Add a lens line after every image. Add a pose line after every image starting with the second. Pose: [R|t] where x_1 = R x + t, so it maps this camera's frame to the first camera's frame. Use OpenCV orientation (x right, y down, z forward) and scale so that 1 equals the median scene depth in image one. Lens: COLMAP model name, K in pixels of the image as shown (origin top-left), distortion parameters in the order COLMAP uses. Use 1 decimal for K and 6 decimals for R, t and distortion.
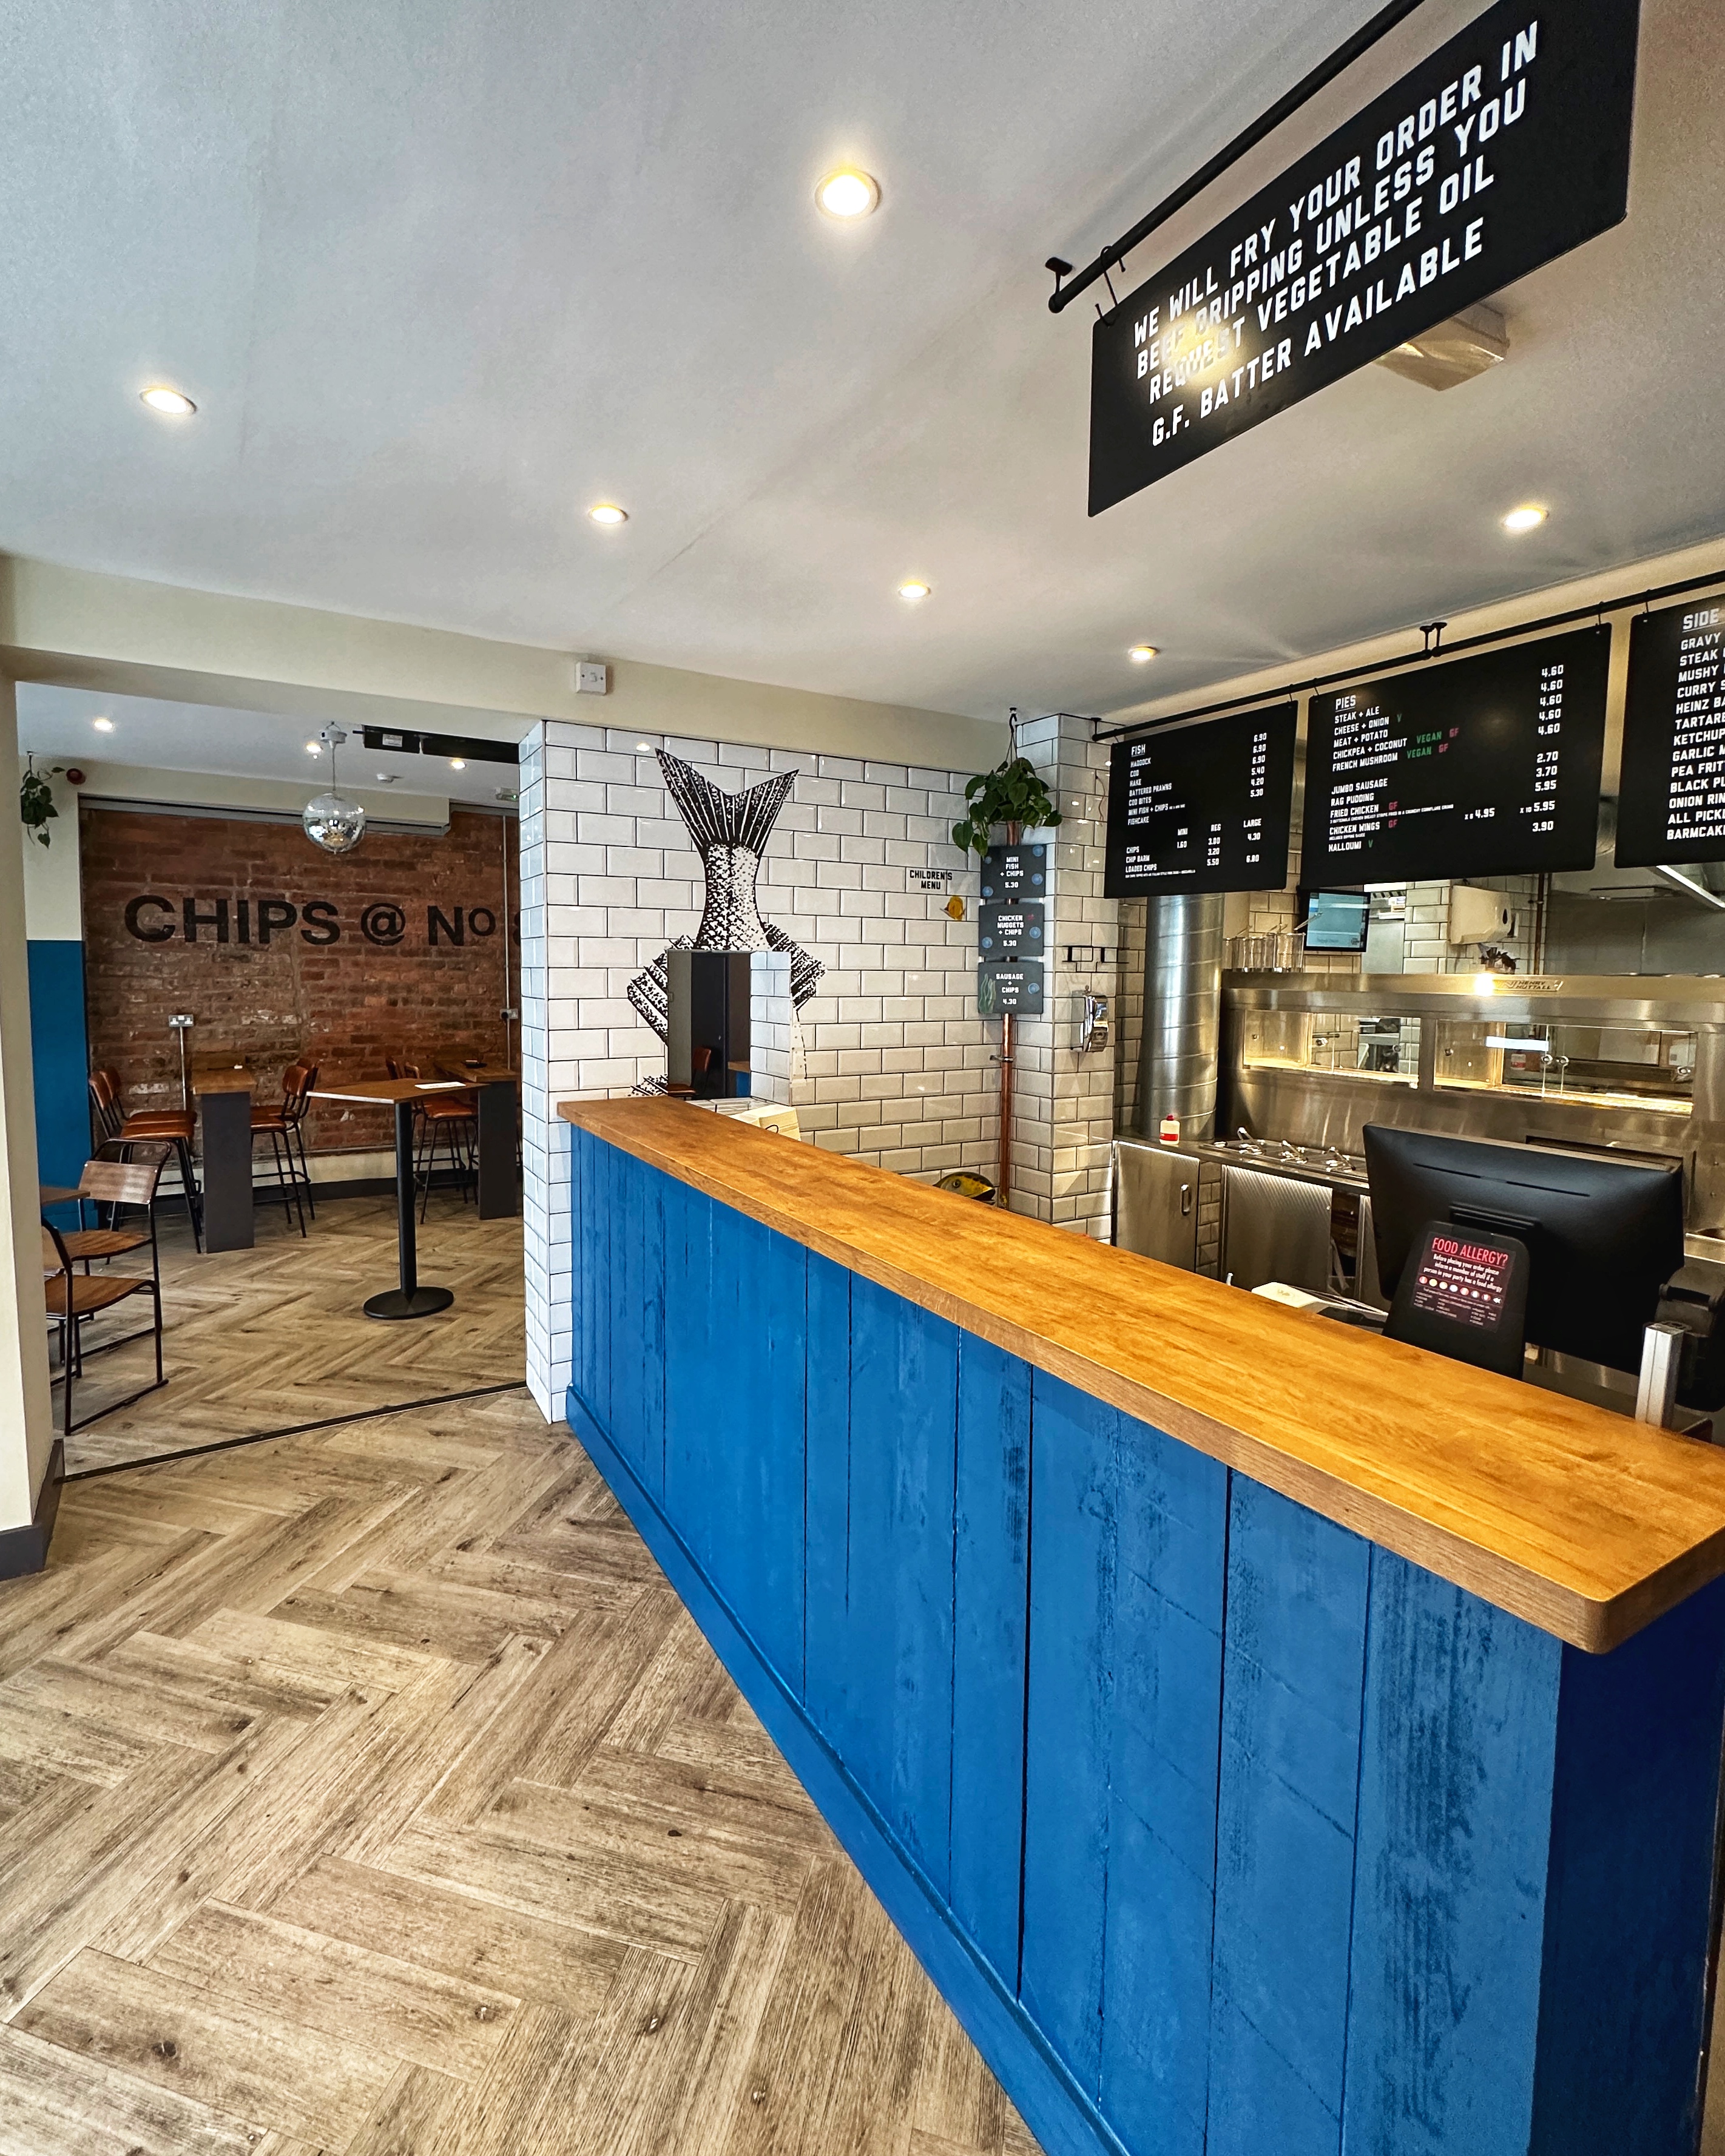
lens RADIAL K [[983.3, 0, 810.5], [0, 983.3, 1030.4], [0, 0, 1]] dist [0.000351, -0.000837]
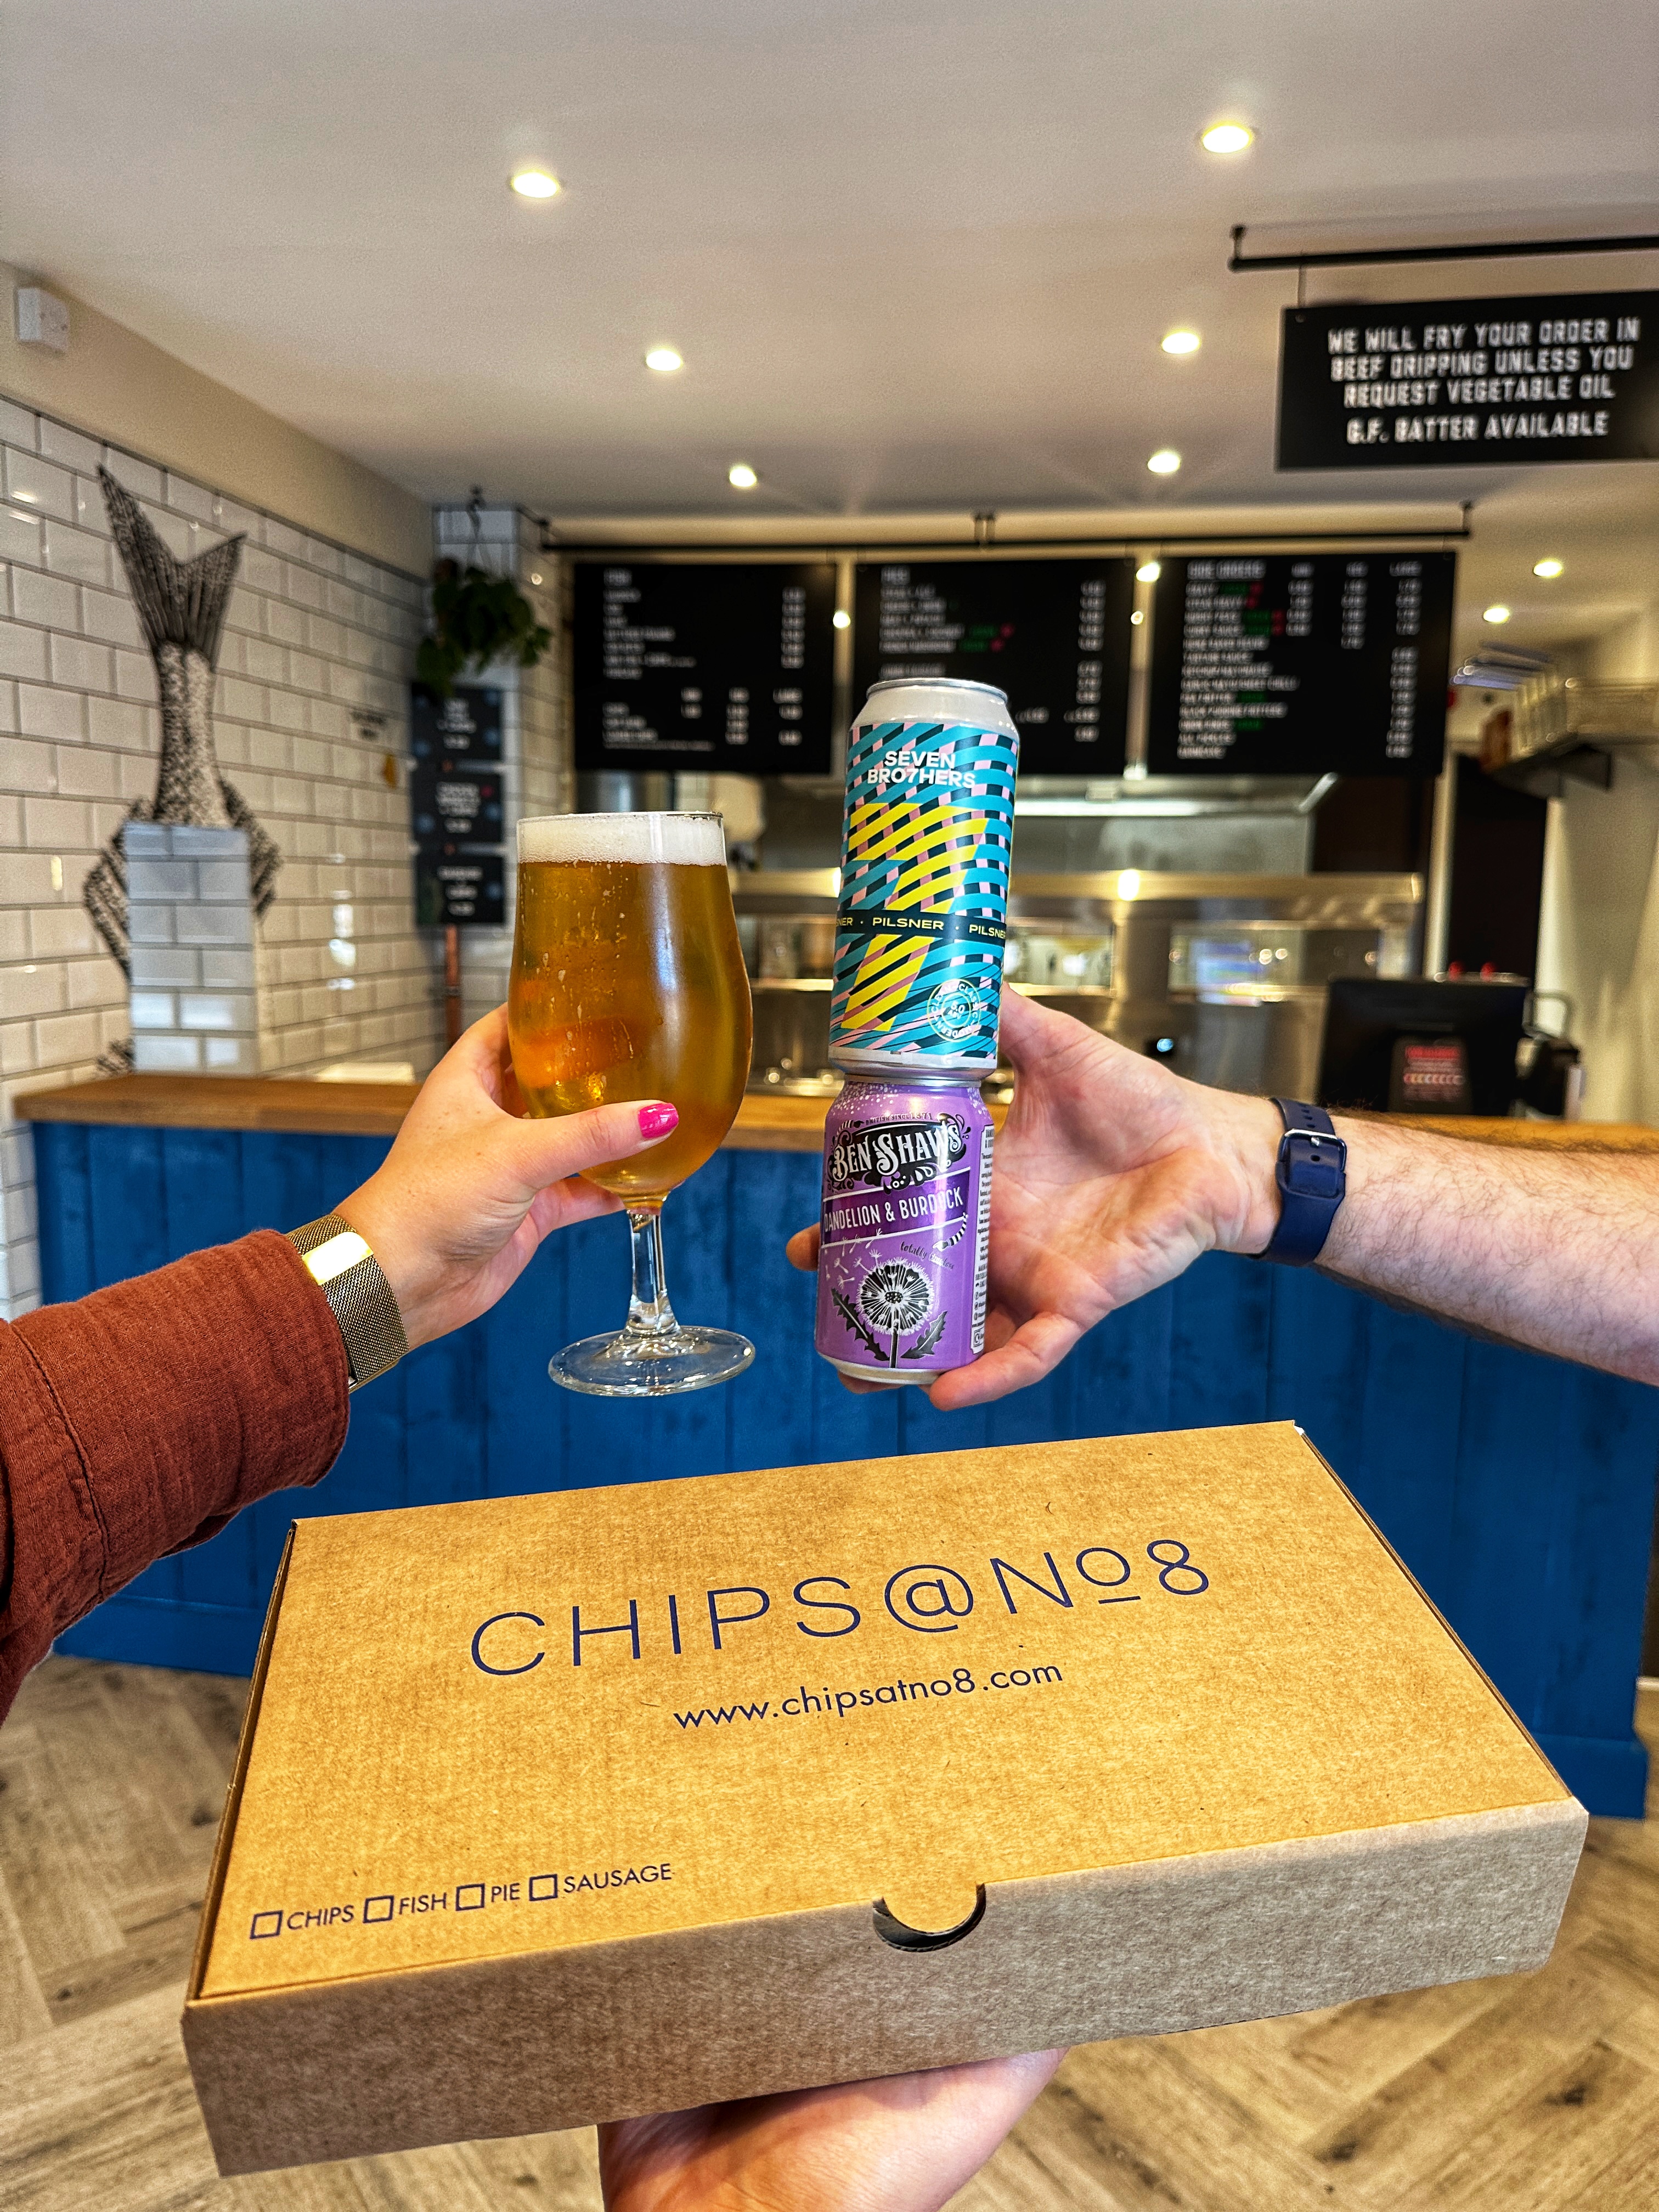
lens RADIAL K [[1605.9, 0, 829.5], [0, 1605.9, 1106.0], [0, 0, 1]] dist [0.097987, -0.136221]
pose [[0.622011, -0.107325, 0.775619, -0.743005], [0.044368, 0.993801, 0.101934, 0.007150], [-0.781751, -0.028992, 0.622917, 0.073776]]
